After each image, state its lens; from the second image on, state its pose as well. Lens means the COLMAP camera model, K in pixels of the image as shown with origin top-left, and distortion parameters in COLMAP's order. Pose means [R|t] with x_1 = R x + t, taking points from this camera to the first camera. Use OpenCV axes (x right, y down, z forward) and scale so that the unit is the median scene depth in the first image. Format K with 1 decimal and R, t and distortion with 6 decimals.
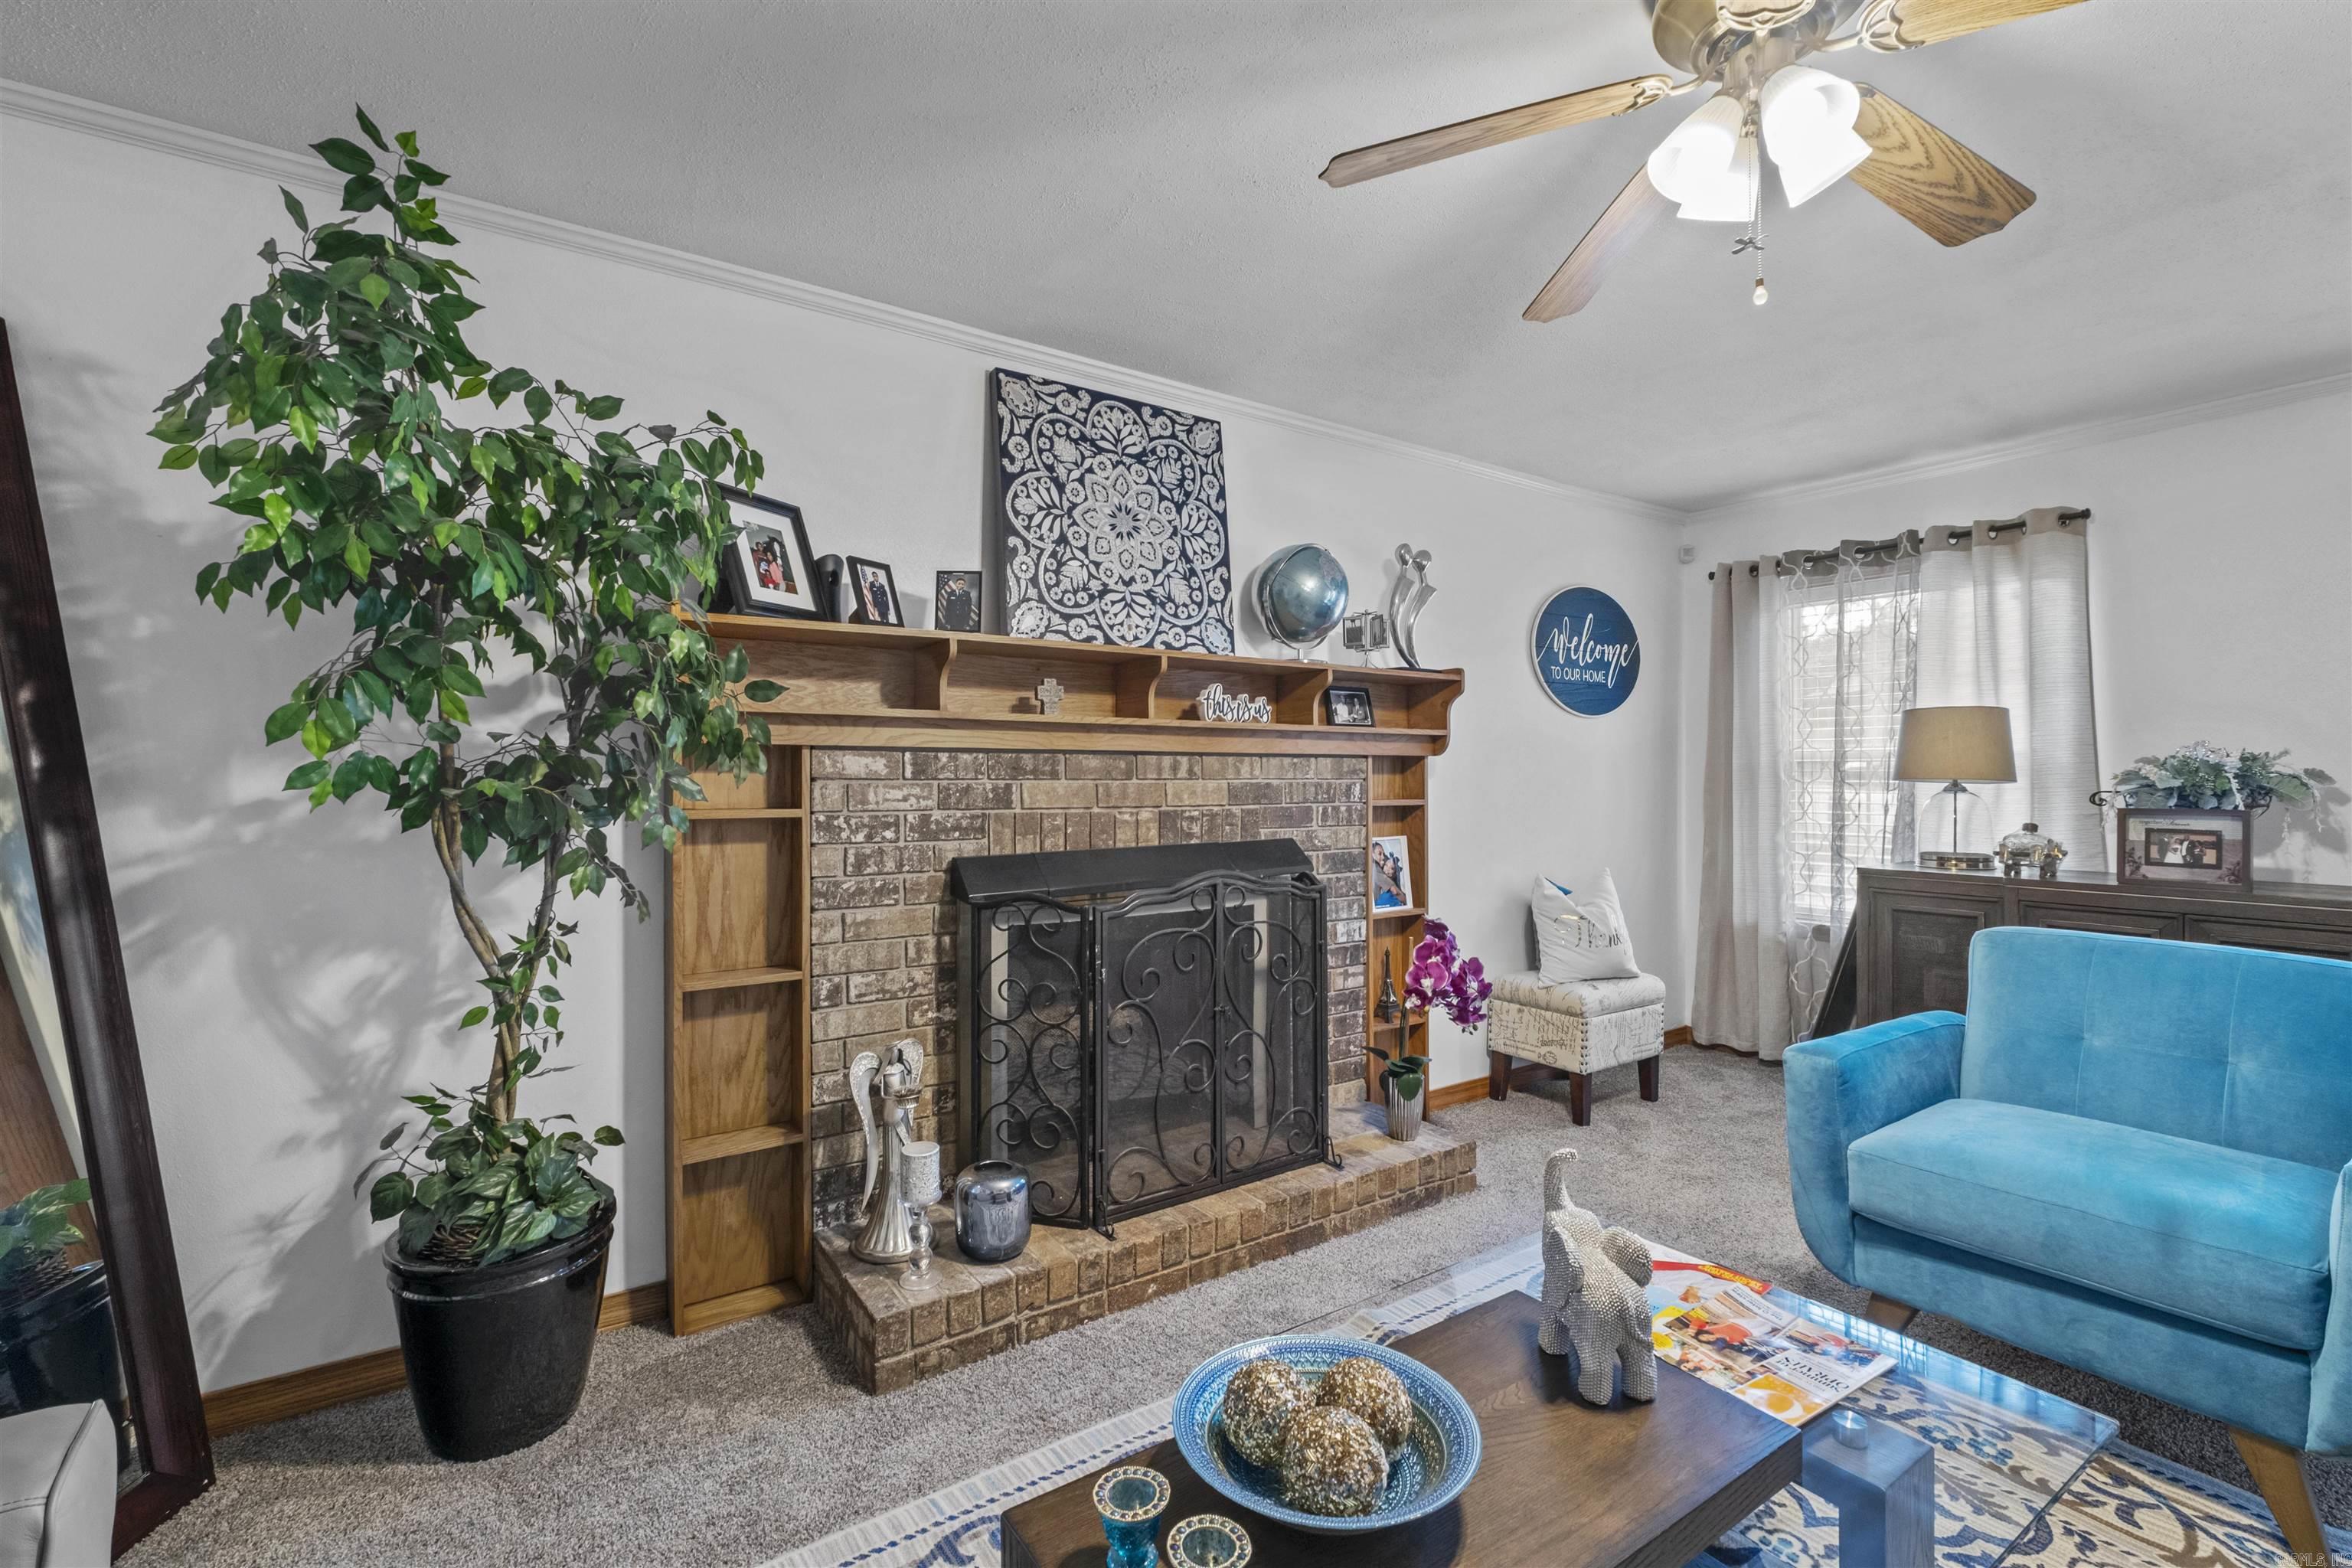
lens RADIAL K [[1018.6, 0, 1170.6], [0, 1018.6, 779.6], [0, 0, 1]] dist [-0.001936, 0.000159]
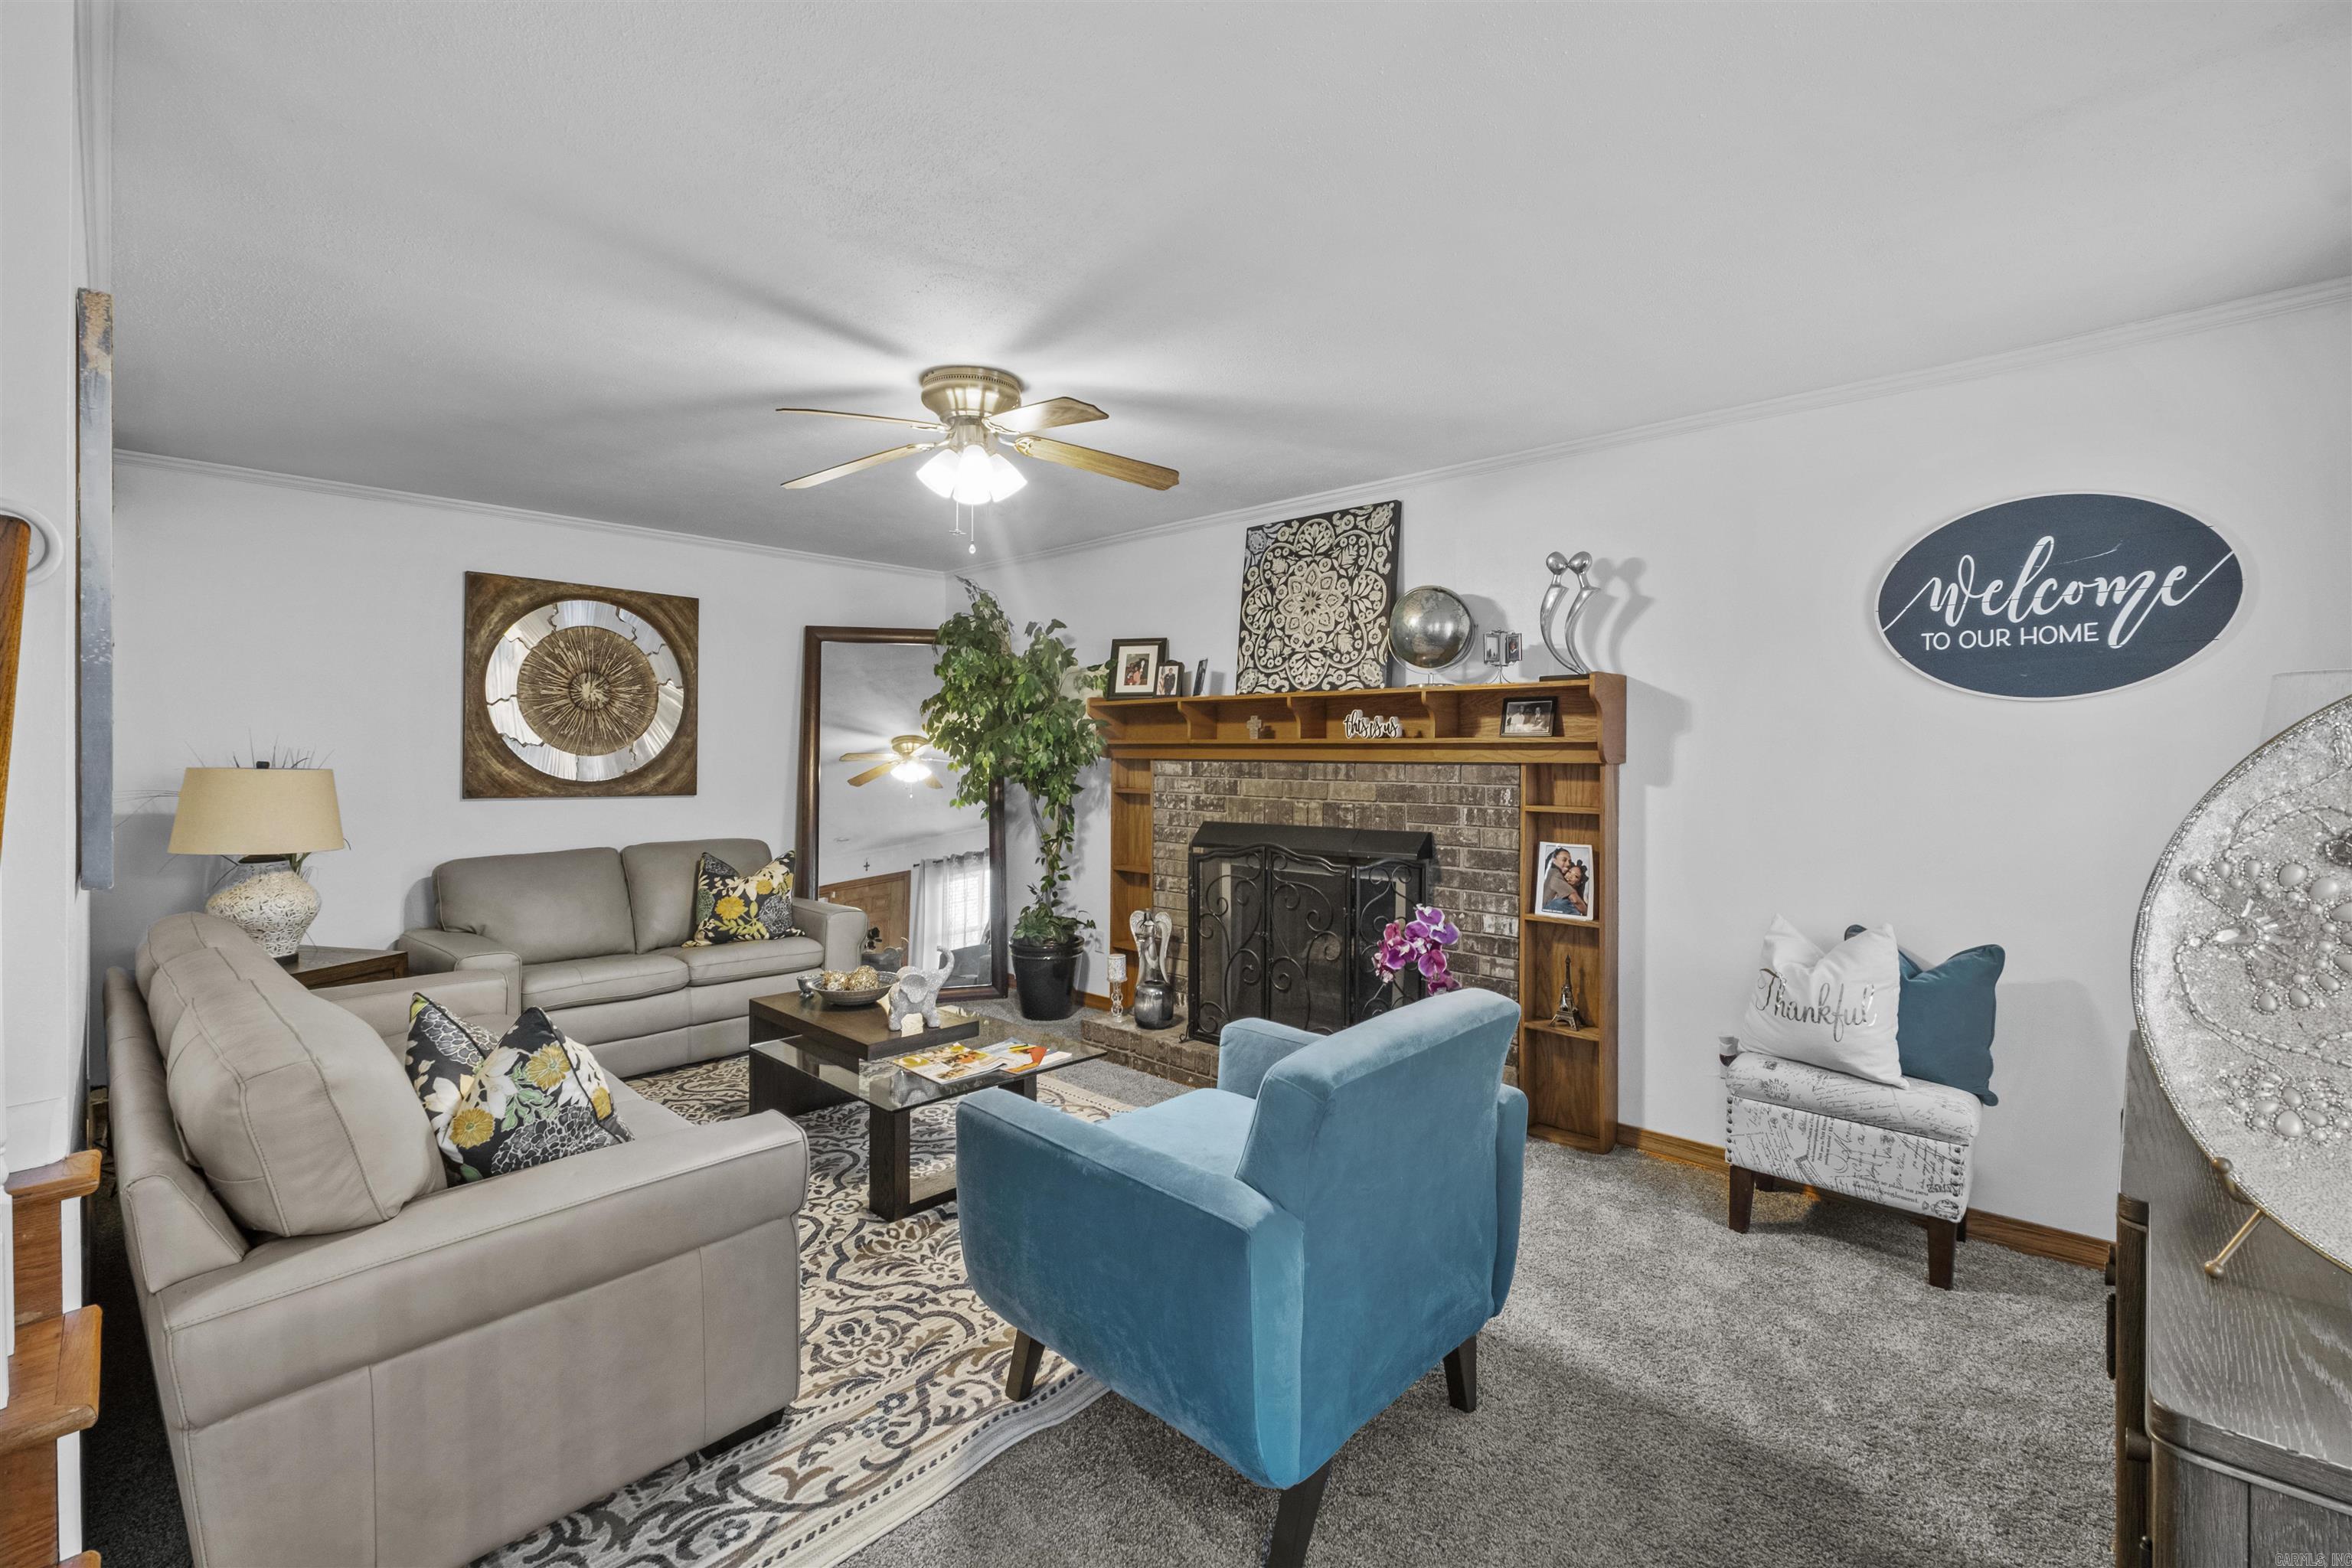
lens RADIAL K [[1018.6, 0, 1168.1], [0, 1018.6, 768.1], [0, 0, 1]] dist [-0.001936, 0.000159]
pose [[0.220191, 0.016565, -0.975316, 1.286964], [-0.005121, 0.999862, 0.015826, -0.037321], [0.975443, 0.001509, 0.220245, 0.464333]]
